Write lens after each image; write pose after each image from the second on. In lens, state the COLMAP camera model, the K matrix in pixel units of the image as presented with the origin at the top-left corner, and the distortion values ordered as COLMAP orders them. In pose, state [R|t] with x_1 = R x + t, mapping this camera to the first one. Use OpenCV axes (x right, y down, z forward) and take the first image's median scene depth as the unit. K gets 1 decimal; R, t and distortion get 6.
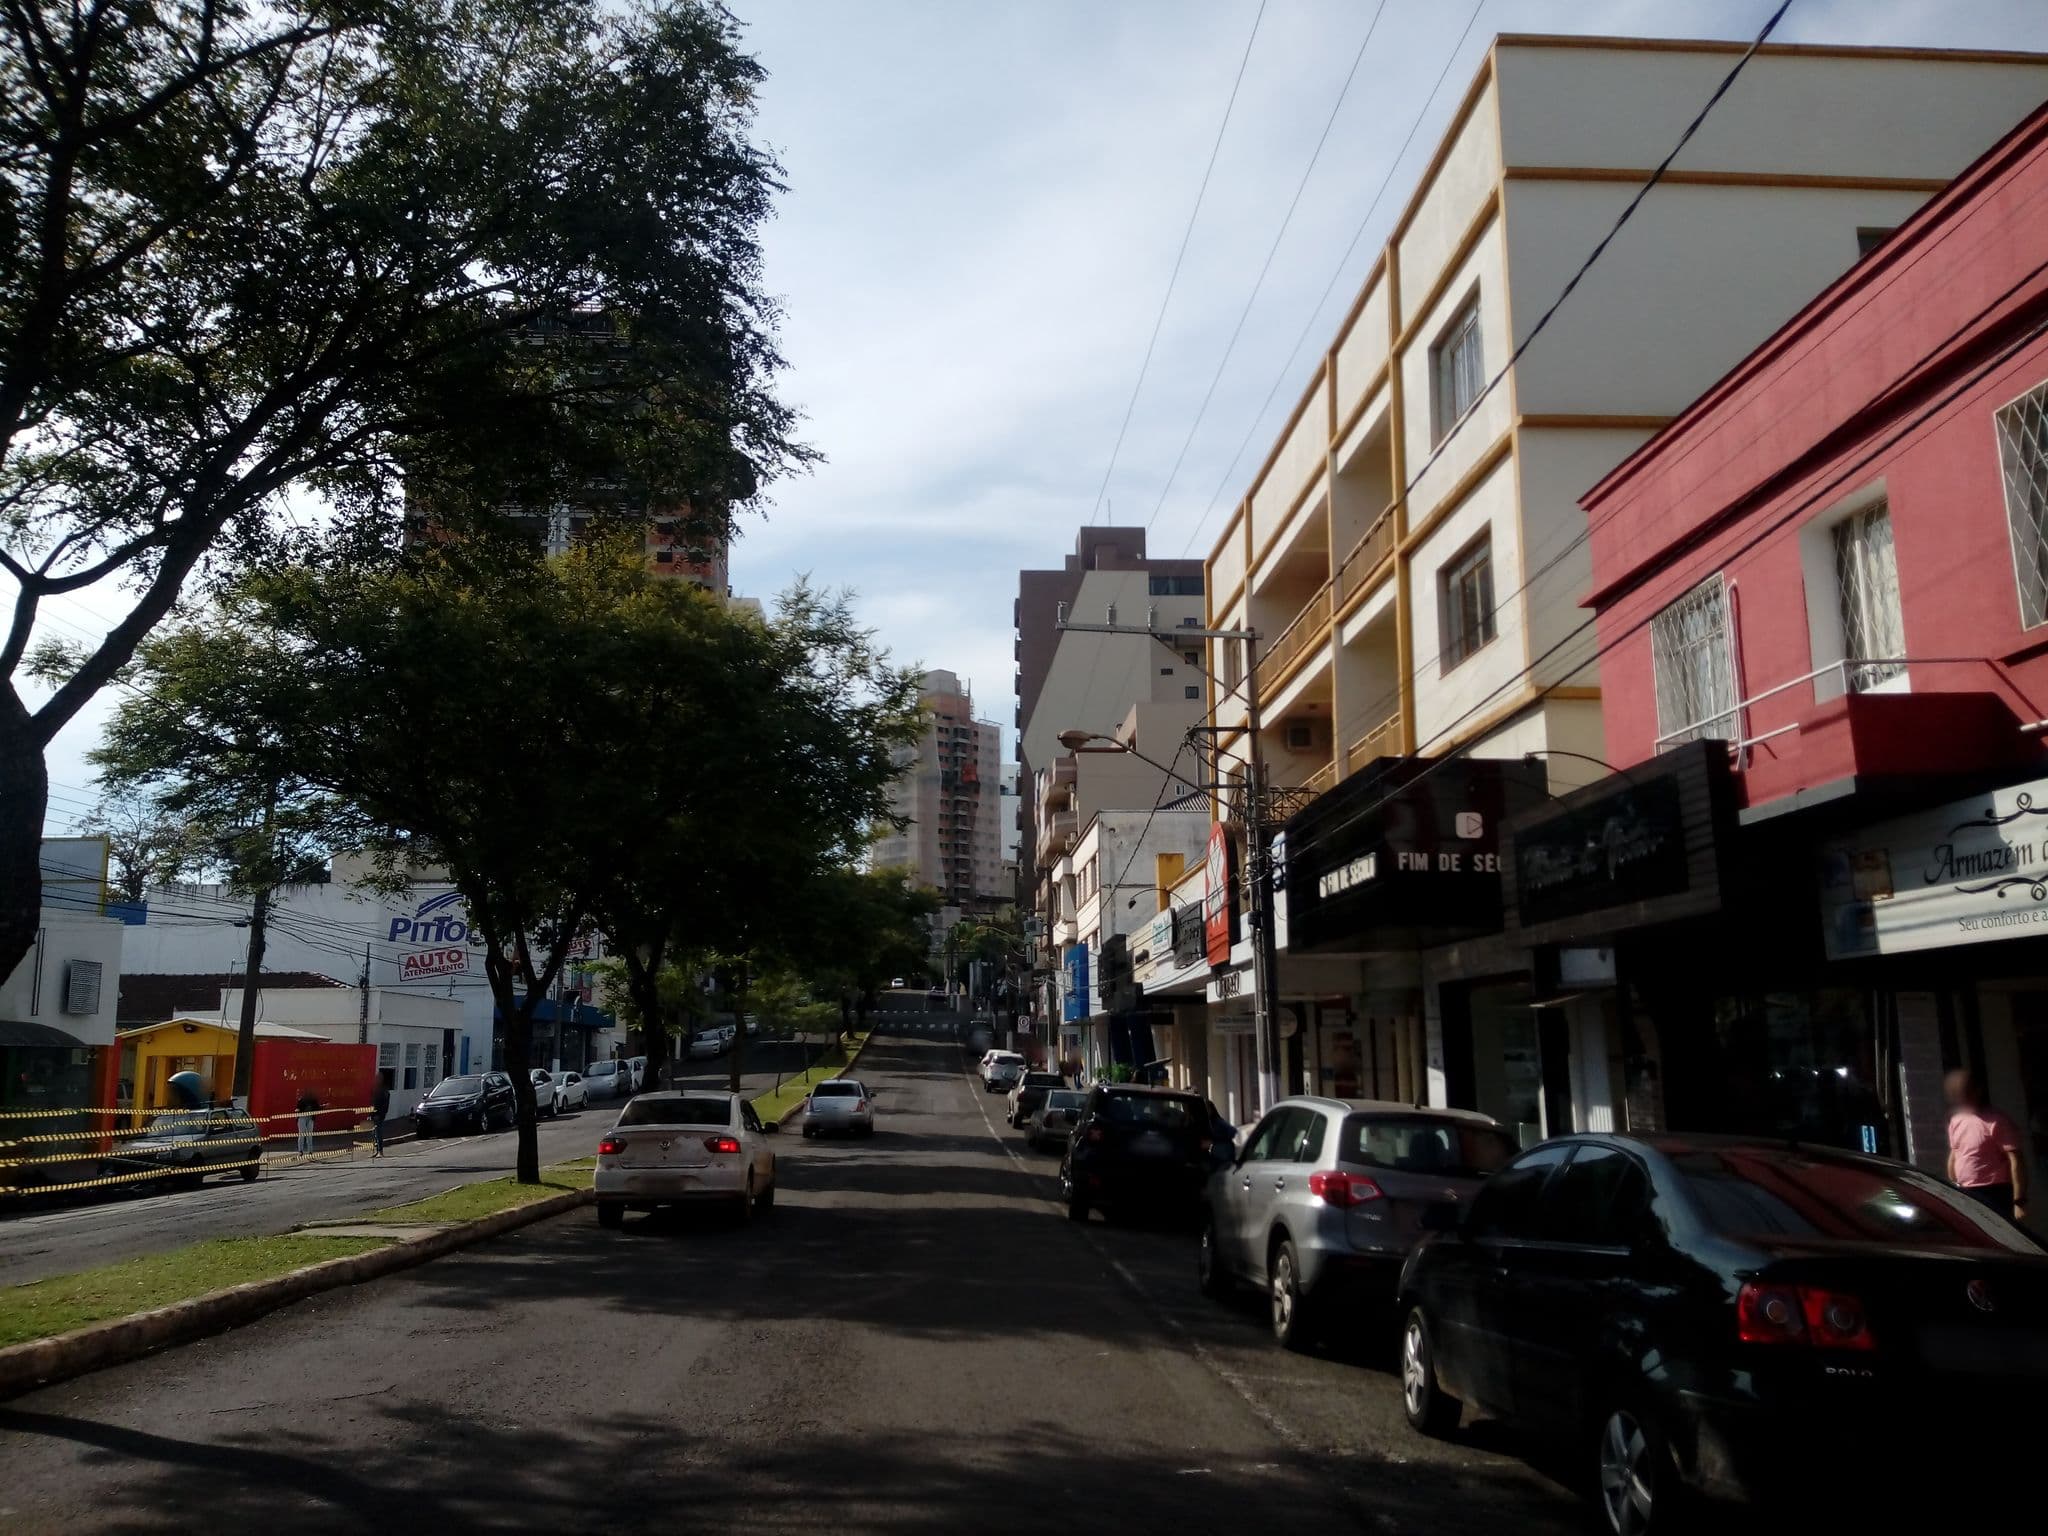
lens RADIAL K [[1614.5, 0, 1006.2], [0, 1614.5, 767.5], [0, 0, 1]] dist [0.005977, 0.005234]
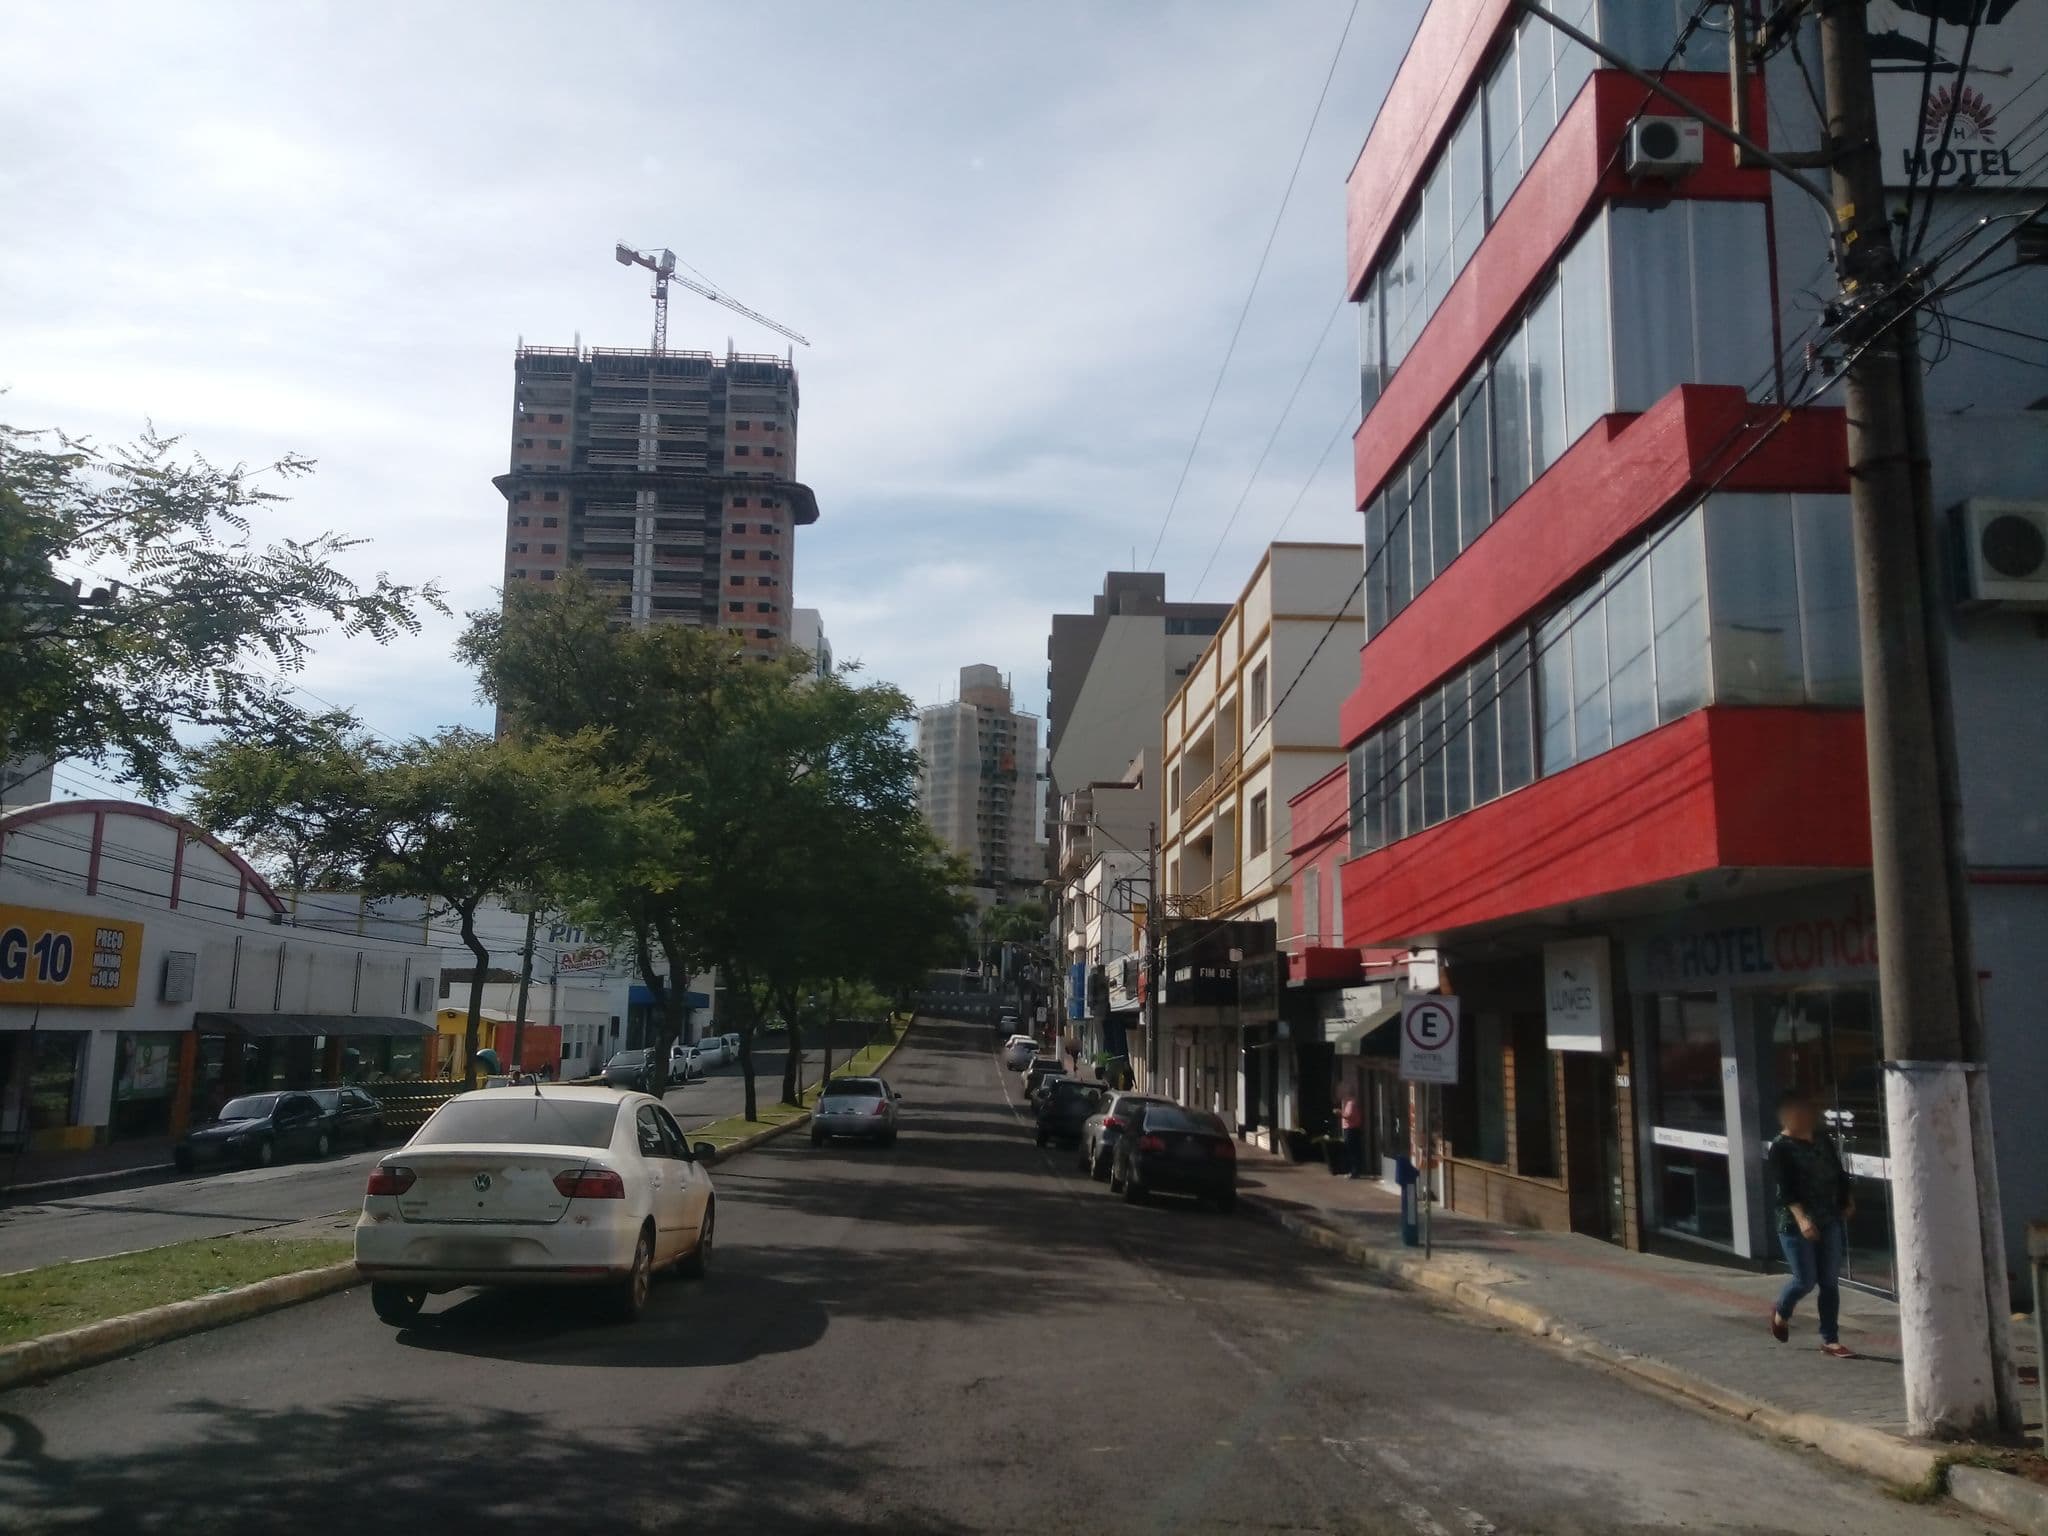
lens RADIAL K [[1614.5, 0, 1036.4], [0, 1614.5, 772.2], [0, 0, 1]] dist [0.005977, 0.005234]
pose [[0.999688, 0.024312, -0.005762, 0.007620], [-0.024187, 0.999488, 0.020956, -0.040467], [0.006268, -0.020810, 0.999764, -0.178949]]
